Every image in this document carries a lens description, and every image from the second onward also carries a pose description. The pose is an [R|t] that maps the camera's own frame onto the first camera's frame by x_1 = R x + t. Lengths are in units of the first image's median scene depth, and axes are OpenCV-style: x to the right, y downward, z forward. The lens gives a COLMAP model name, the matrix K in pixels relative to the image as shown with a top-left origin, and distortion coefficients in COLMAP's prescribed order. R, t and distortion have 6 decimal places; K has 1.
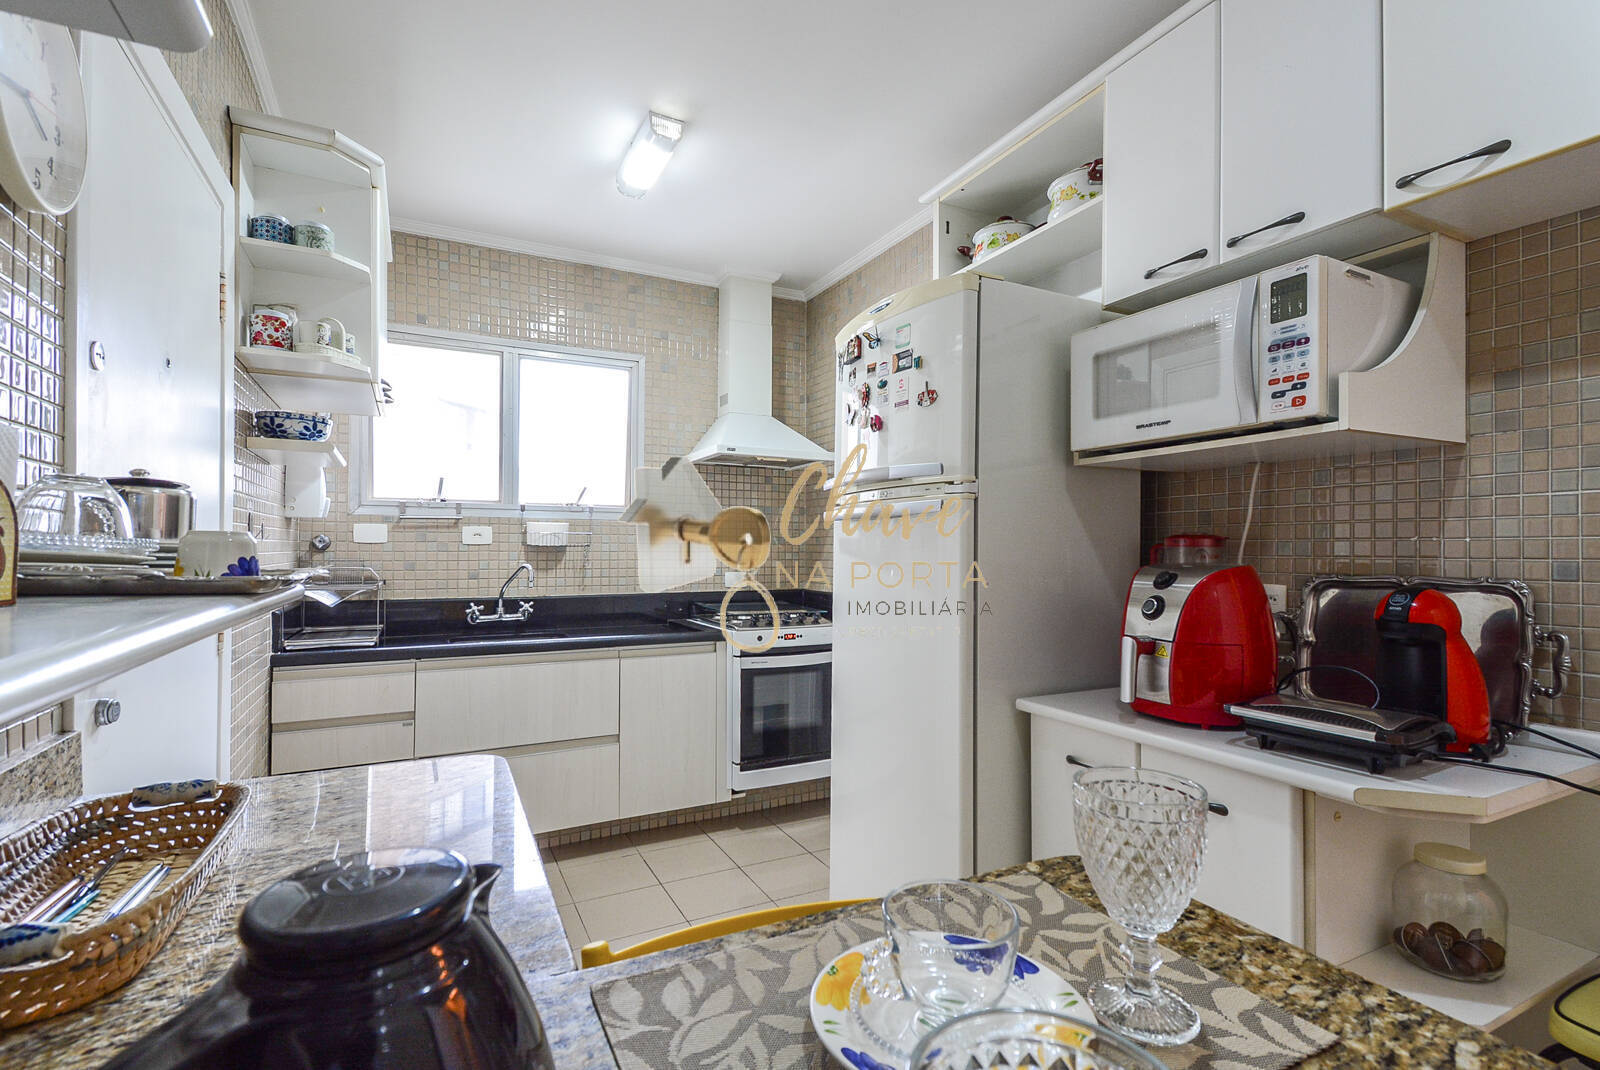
lens RADIAL K [[770.8, 0, 826.6], [0, 770.8, 547.6], [0, 0, 1]] dist [0.044601, -0.026264]
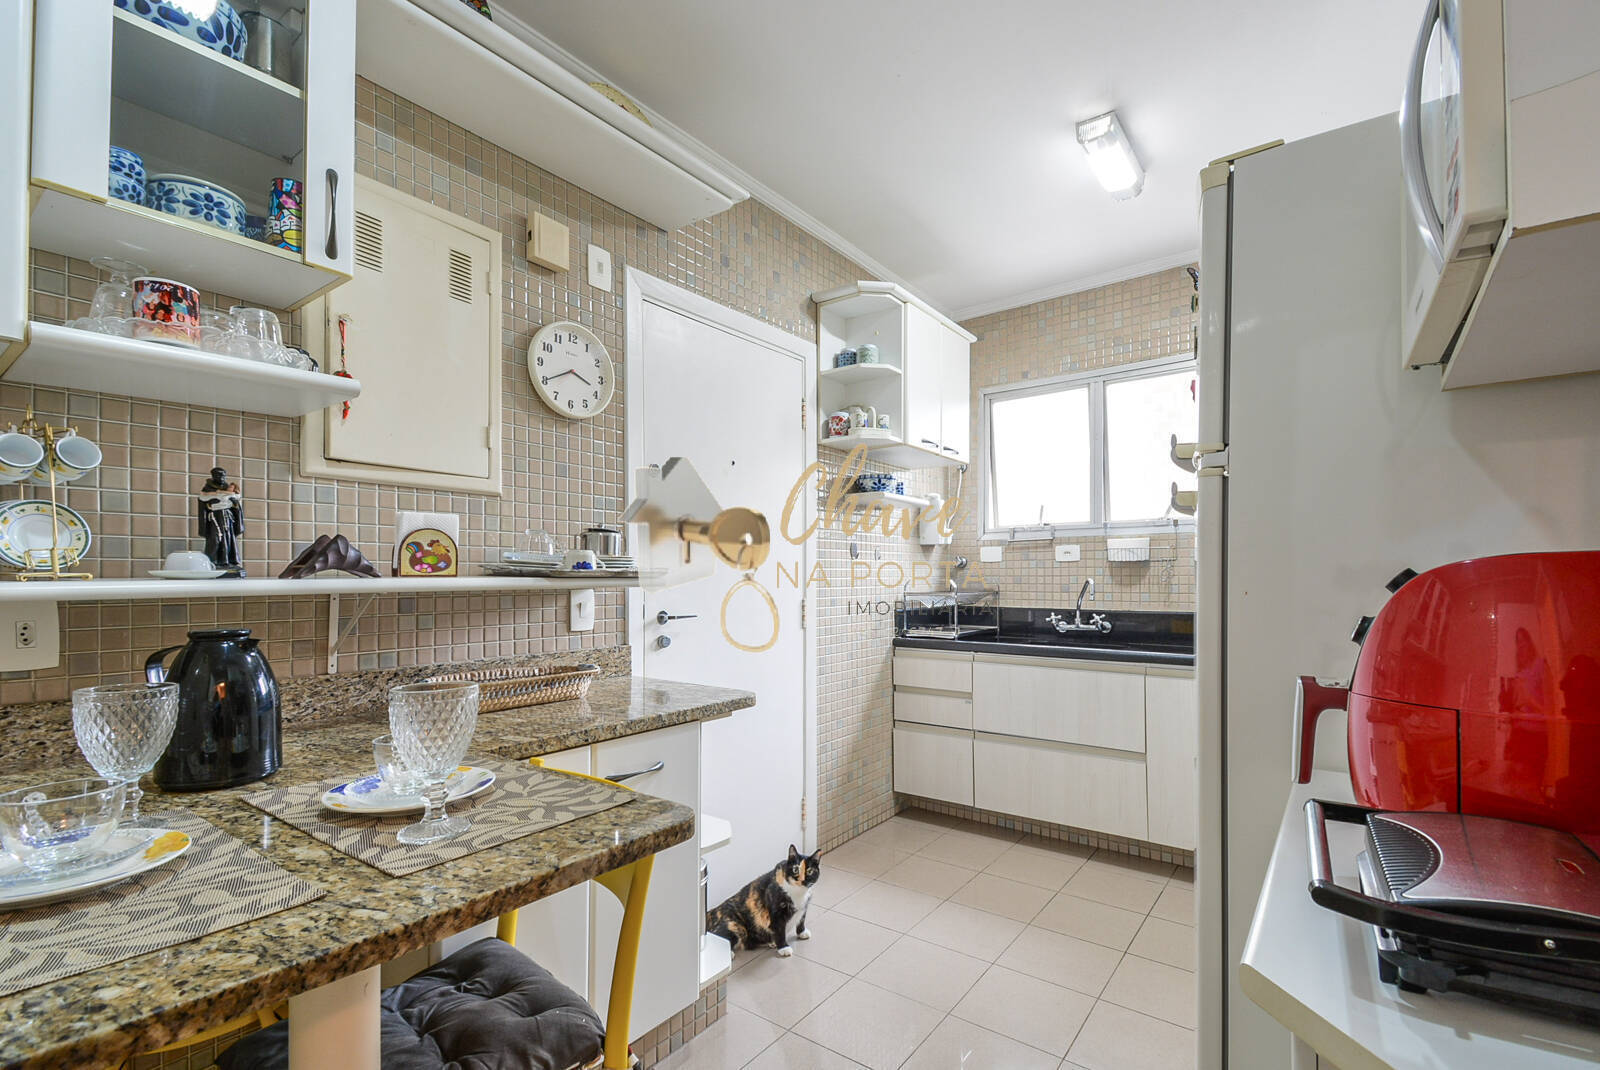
lens RADIAL K [[746.4, 0, 789.5], [0, 746.4, 574.9], [0, 0, 1]] dist [0.059428, -0.035617]
pose [[0.394156, -0.008072, -0.919008, 0.412105], [0.007966, 0.999954, -0.005366, 0.018798], [0.919009, -0.005205, 0.394202, 0.213782]]
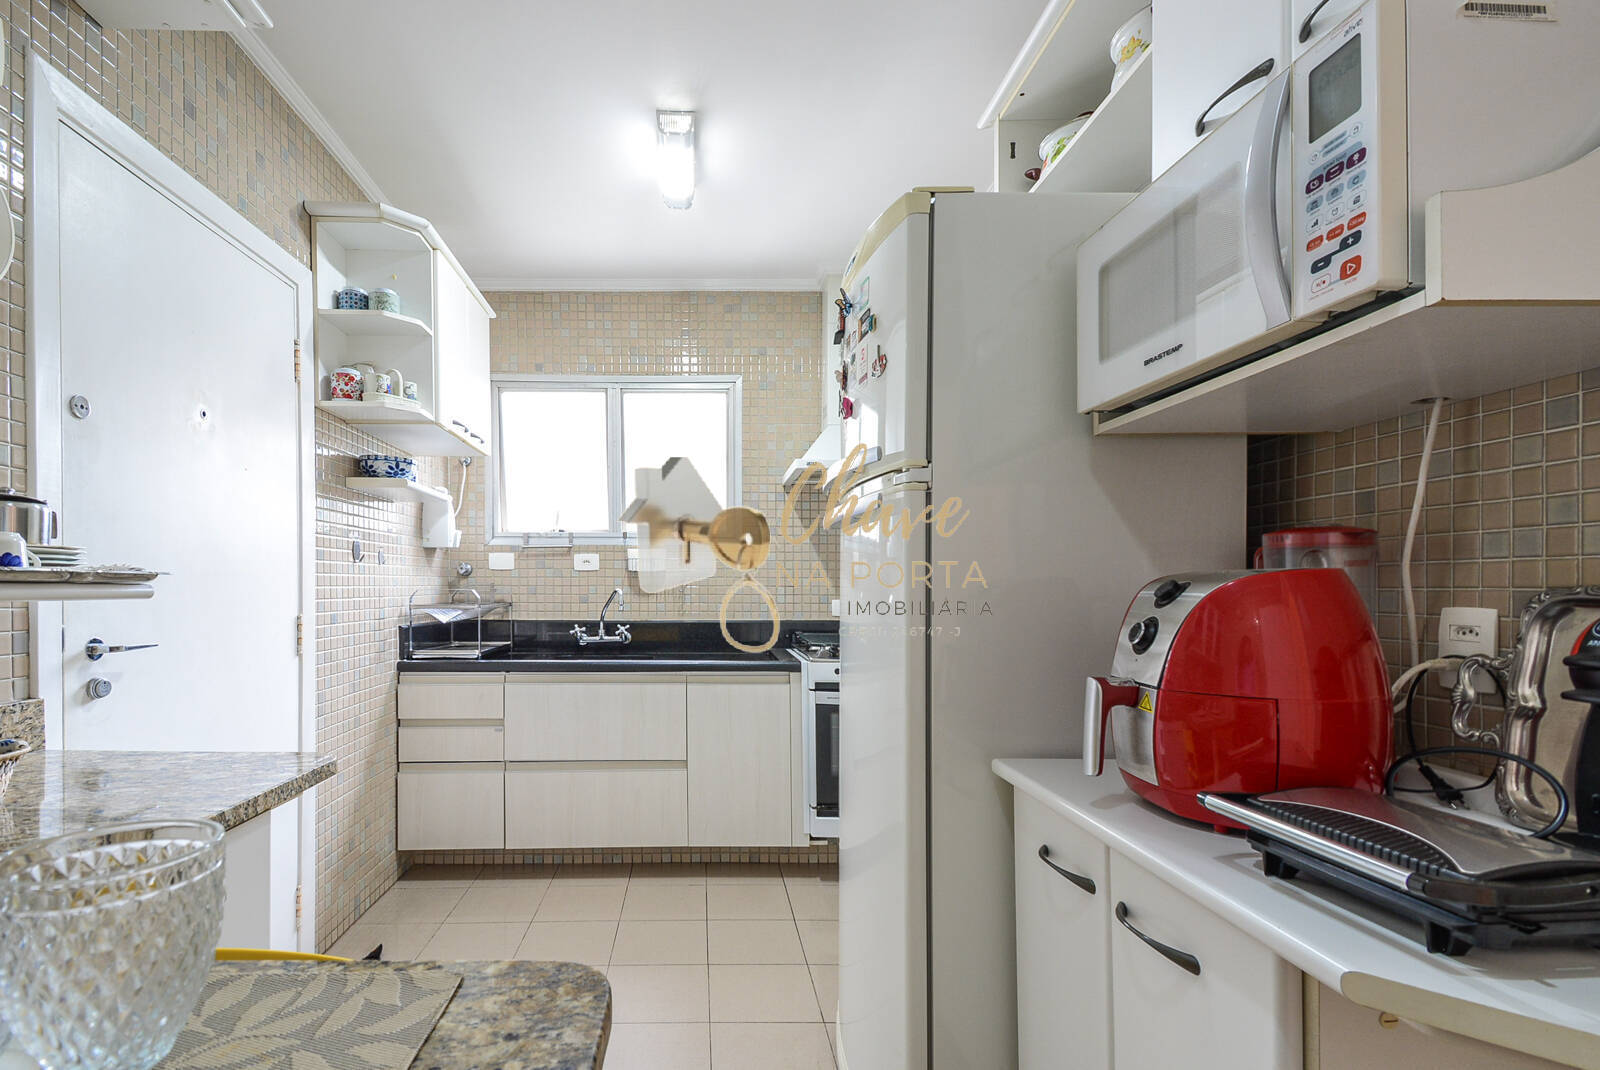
lens RADIAL K [[779.6, 0, 718.0], [0, 779.6, 589.4], [0, 0, 1]] dist [0.051379, -0.032207]
pose [[0.882957, -0.001064, -0.469453, 0.230888], [0.003290, 0.999987, 0.003921, 0.019061], [0.469443, -0.005007, 0.882949, 0.139149]]
